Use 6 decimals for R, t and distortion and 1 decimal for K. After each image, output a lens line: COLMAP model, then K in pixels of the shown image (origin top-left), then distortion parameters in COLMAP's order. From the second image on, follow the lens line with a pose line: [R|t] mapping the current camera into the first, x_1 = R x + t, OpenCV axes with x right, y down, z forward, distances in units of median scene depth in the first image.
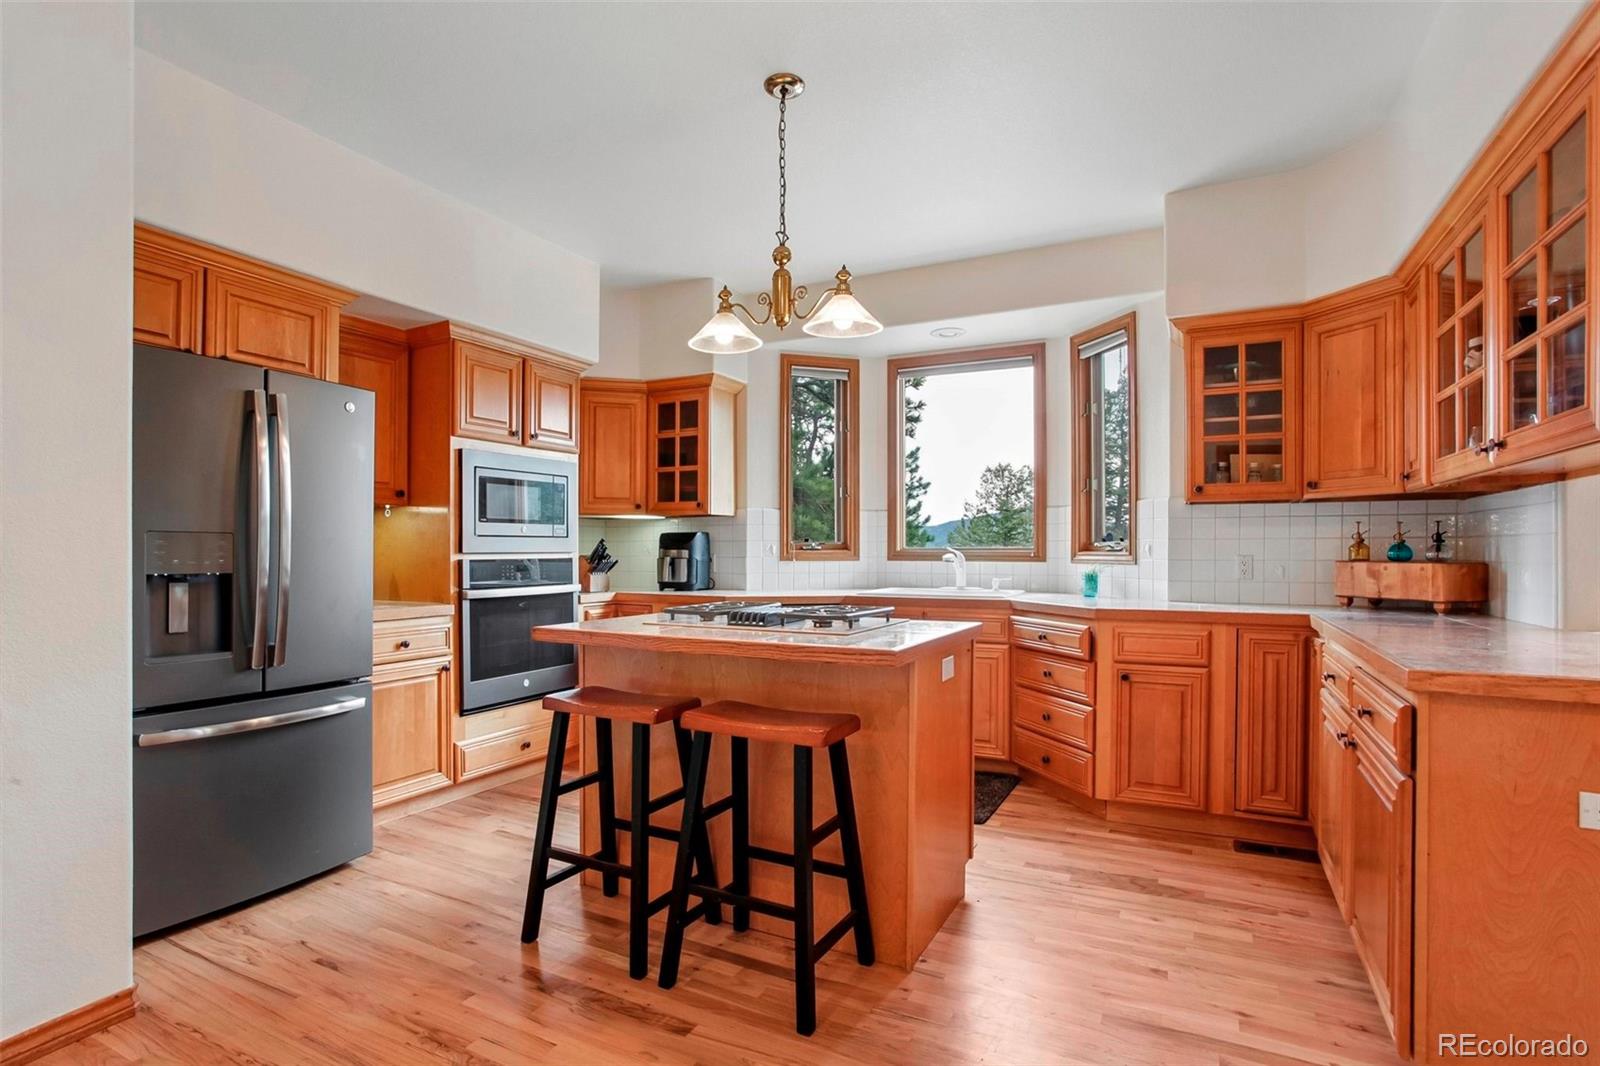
lens RADIAL K [[794.3, 0, 791.1], [0, 794.3, 546.1], [0, 0, 1]] dist [-0.024157, 0.008735]
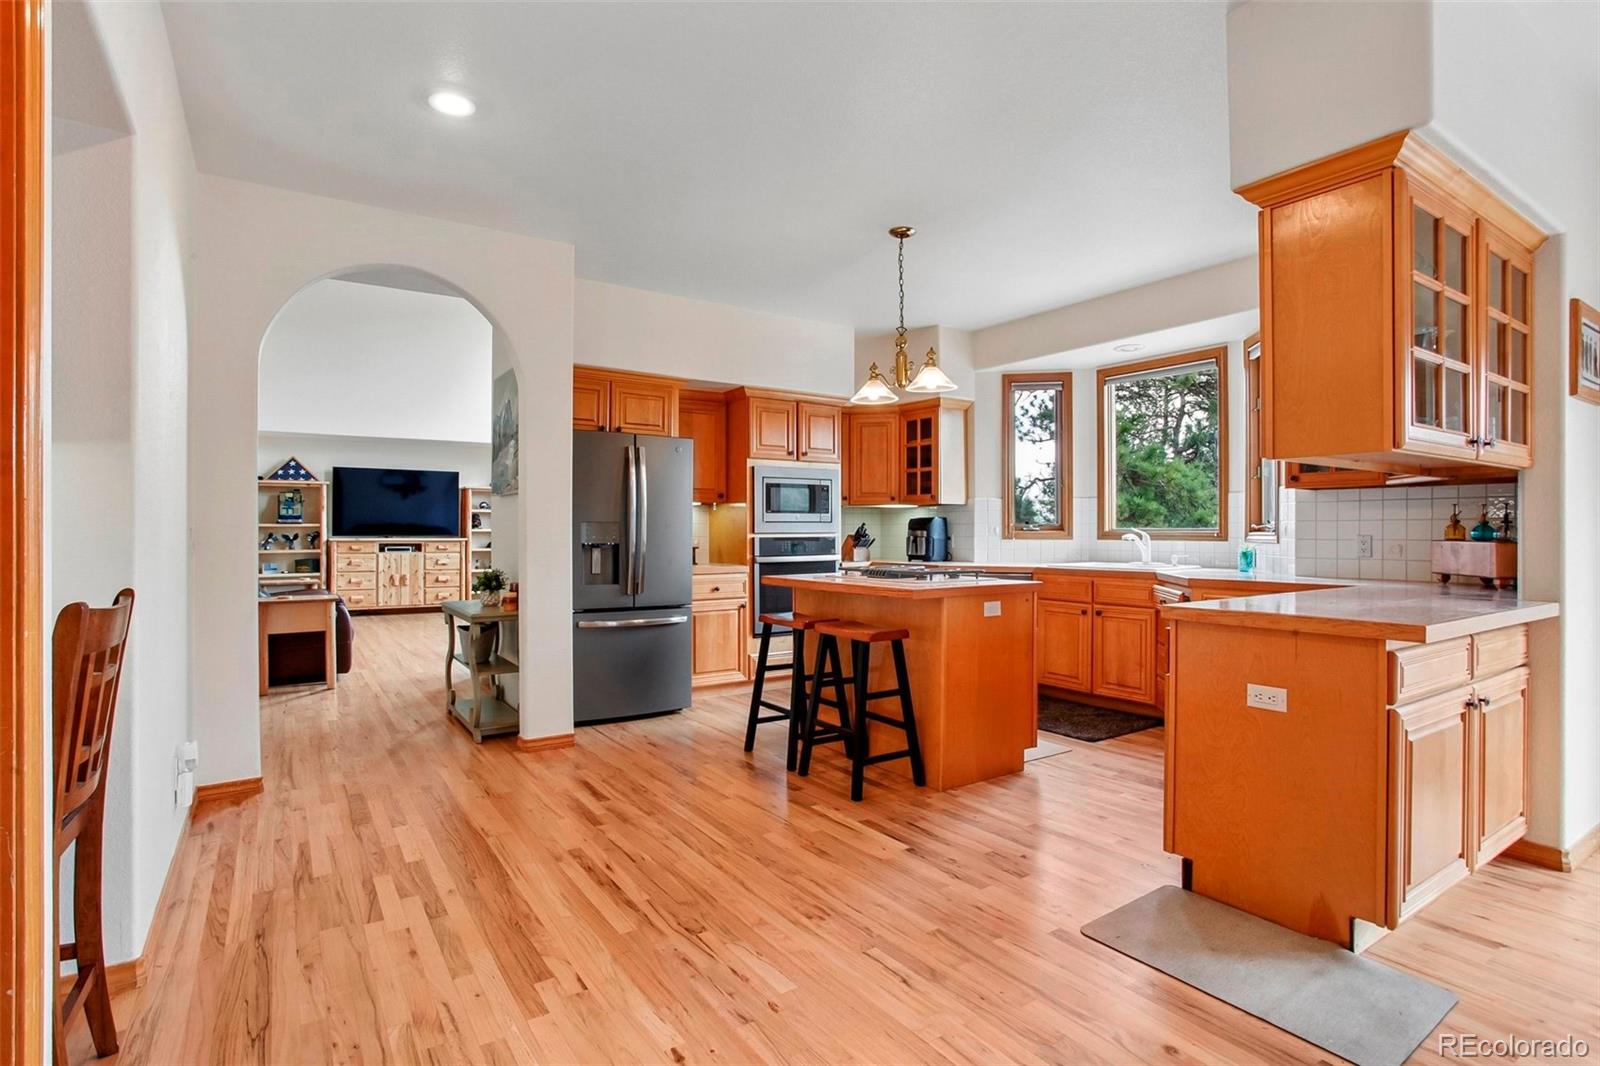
lens RADIAL K [[794.3, 0, 803.3], [0, 794.3, 526.8], [0, 0, 1]] dist [-0.024157, 0.008735]
pose [[0.886661, -0.003477, -0.462406, 0.395191], [0.003079, 0.999994, -0.001615, -0.000998], [0.462409, 0.000008, 0.886667, -0.344546]]
